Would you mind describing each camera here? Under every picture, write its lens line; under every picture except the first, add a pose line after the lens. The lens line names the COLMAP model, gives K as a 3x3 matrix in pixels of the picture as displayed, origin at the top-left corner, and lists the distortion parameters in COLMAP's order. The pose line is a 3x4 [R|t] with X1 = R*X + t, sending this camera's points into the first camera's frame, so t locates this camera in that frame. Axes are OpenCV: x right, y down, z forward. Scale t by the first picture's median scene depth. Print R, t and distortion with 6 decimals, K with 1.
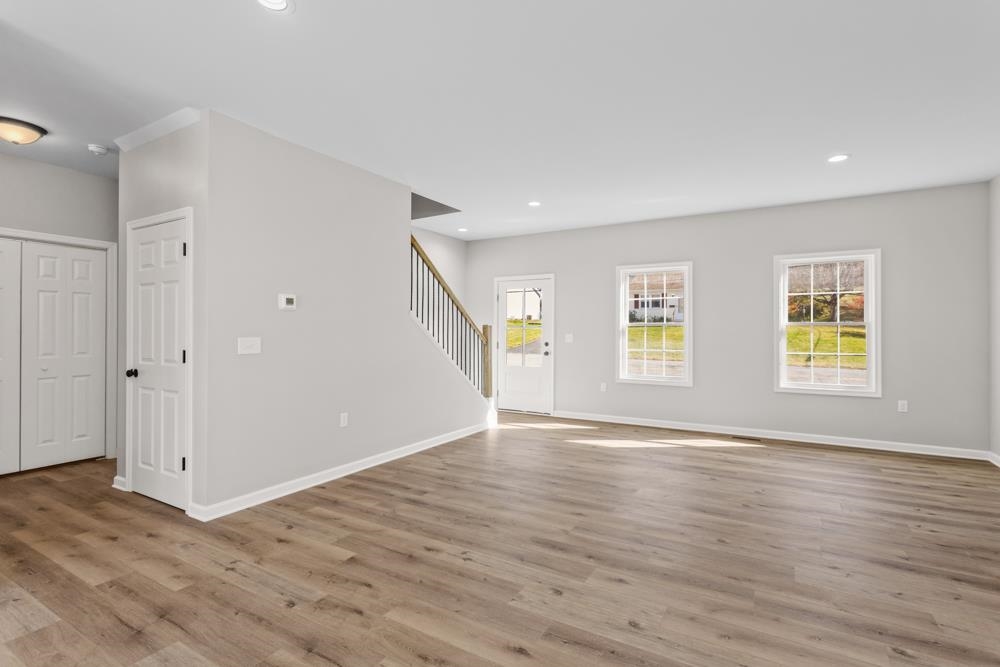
lens RADIAL K [[475.3, 0, 505.0], [0, 475.3, 328.0], [0, 0, 1]] dist [-0.000135, 0.002656]
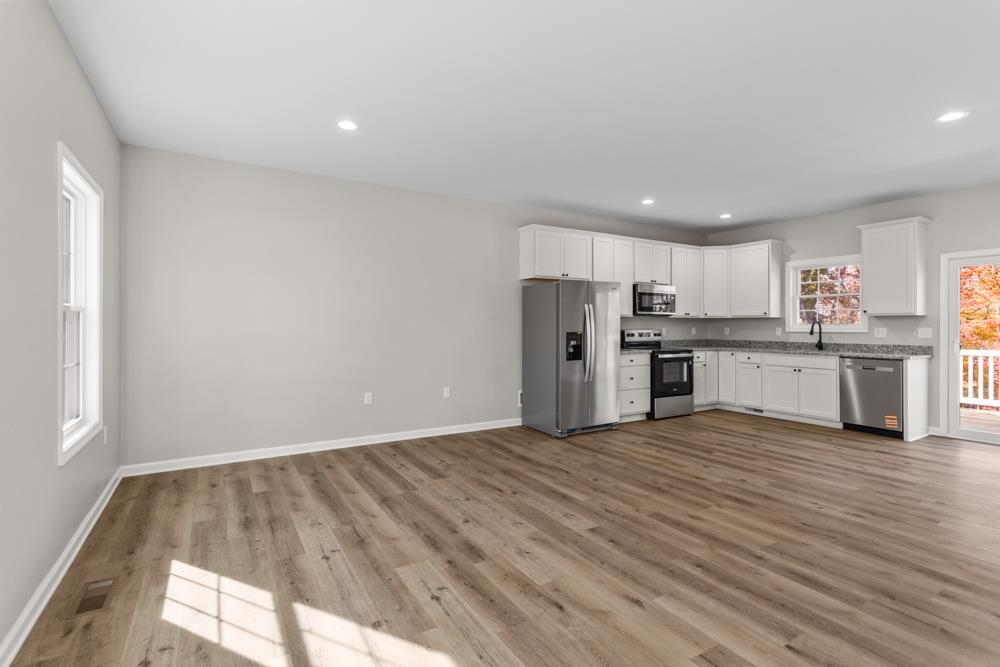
lens RADIAL K [[475.3, 0, 500.2], [0, 475.3, 337.0], [0, 0, 1]] dist [-0.000135, 0.002656]
pose [[-0.877669, -0.013270, 0.479084, 0.032874], [-0.005655, 0.999834, 0.017336, 0.012729], [-0.479234, 0.012506, -0.877598, 1.465674]]
